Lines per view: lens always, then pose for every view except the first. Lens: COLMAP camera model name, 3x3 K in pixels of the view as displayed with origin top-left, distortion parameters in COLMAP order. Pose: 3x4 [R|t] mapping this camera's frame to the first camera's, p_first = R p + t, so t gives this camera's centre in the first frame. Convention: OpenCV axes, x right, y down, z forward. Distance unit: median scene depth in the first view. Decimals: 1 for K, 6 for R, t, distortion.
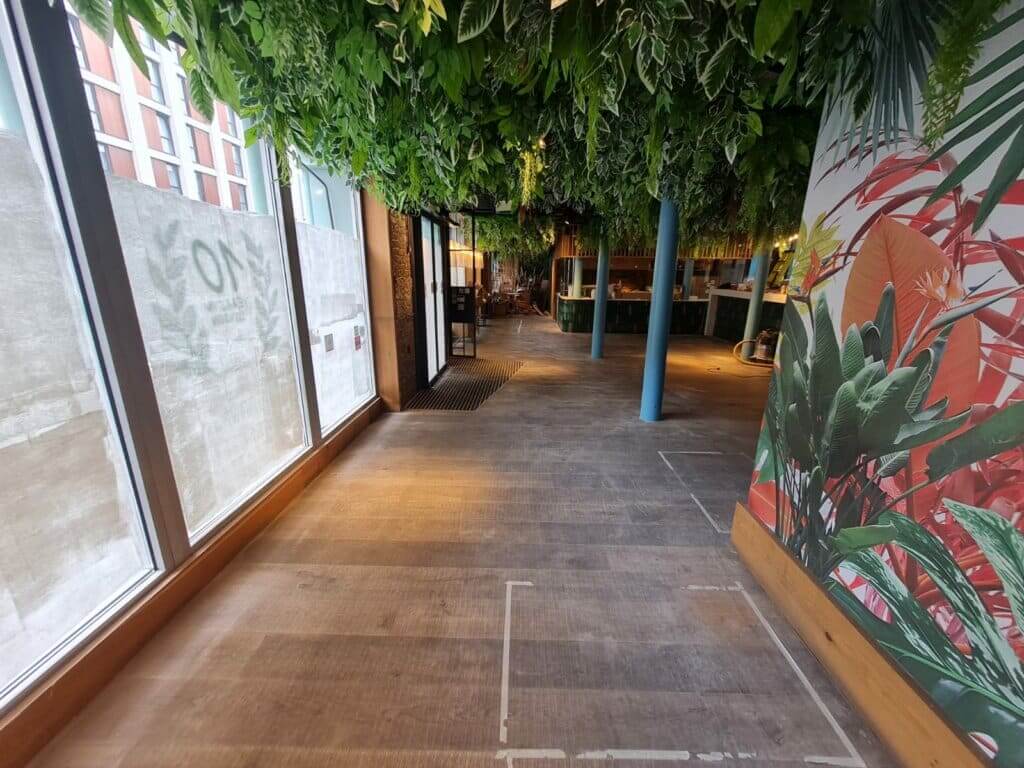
lens RADIAL K [[406.8, 0, 512.0], [0, 406.8, 384.0], [0, 0, 1]] dist [0.000989, 0.000187]
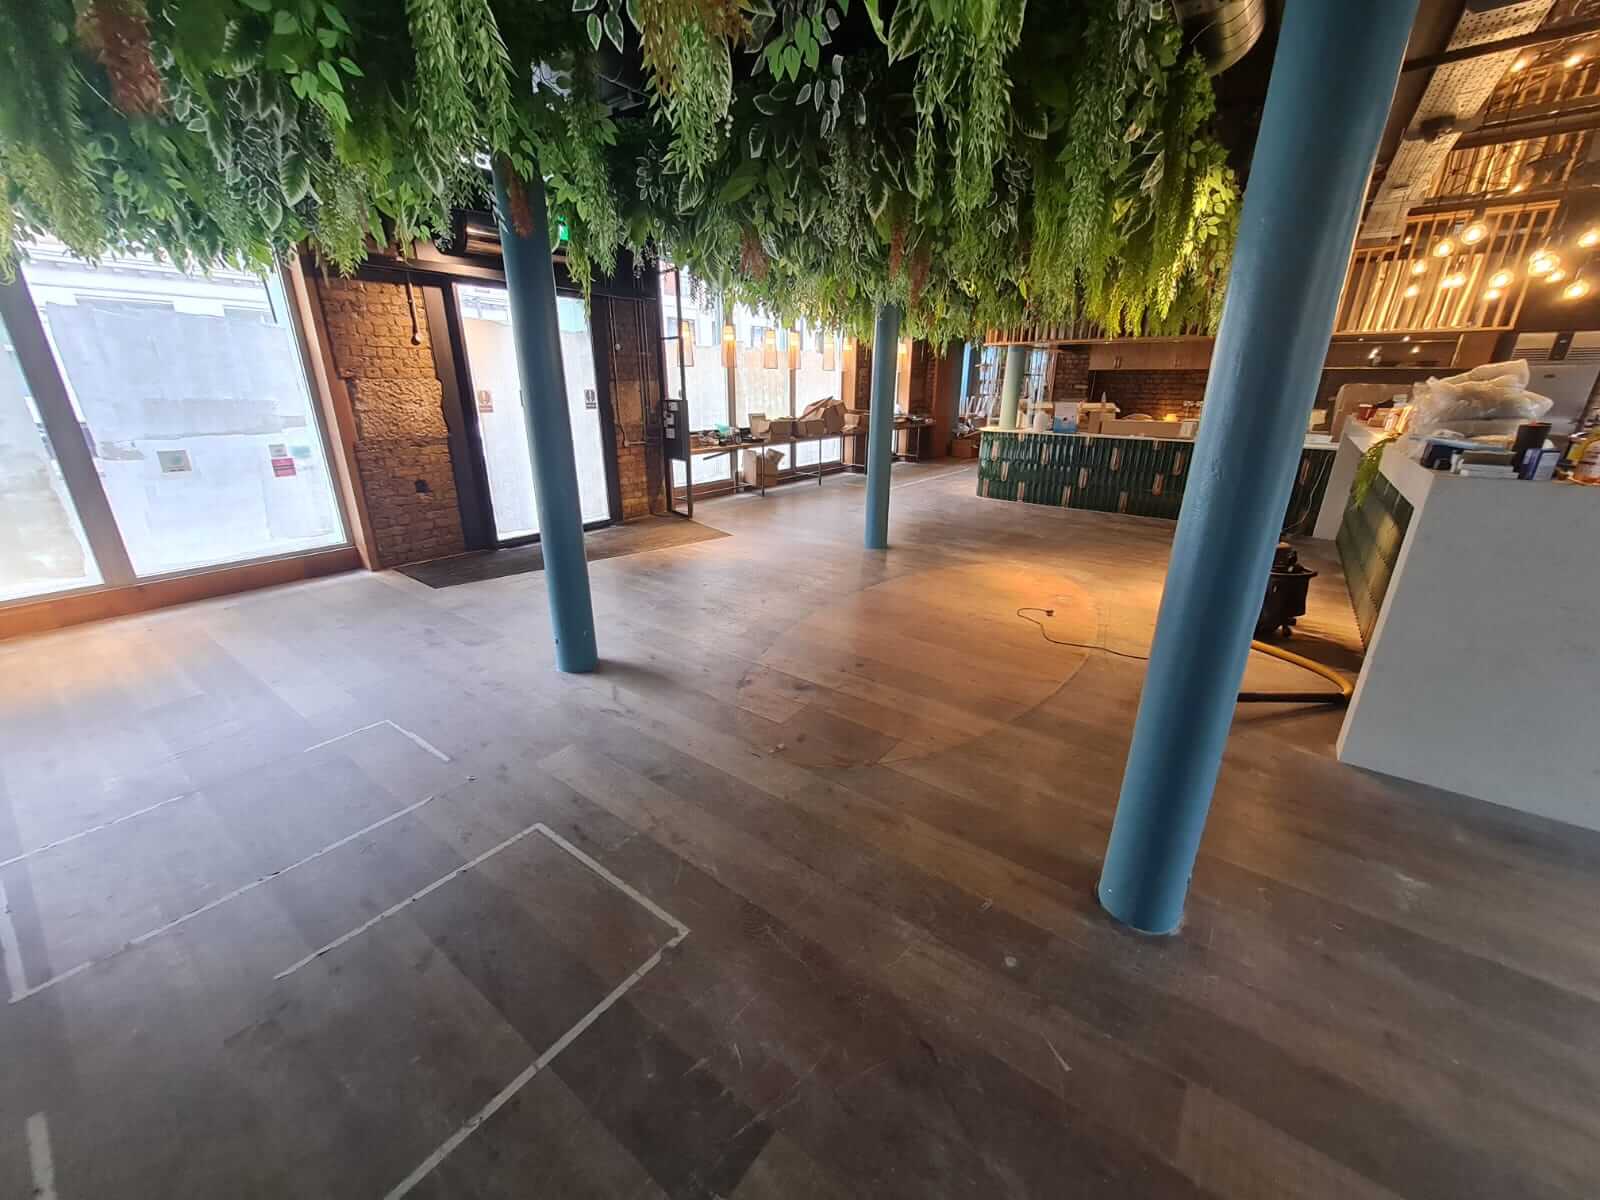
lens RADIAL K [[635.6, 0, 800.0], [0, 635.6, 600.0], [0, 0, 1]] dist [0.000989, 0.000187]
pose [[0.822670, 0.188823, -0.536246, 0.951595], [-0.156072, 0.982004, 0.106349, -0.117894], [0.546677, -0.003797, 0.837335, 0.482435]]
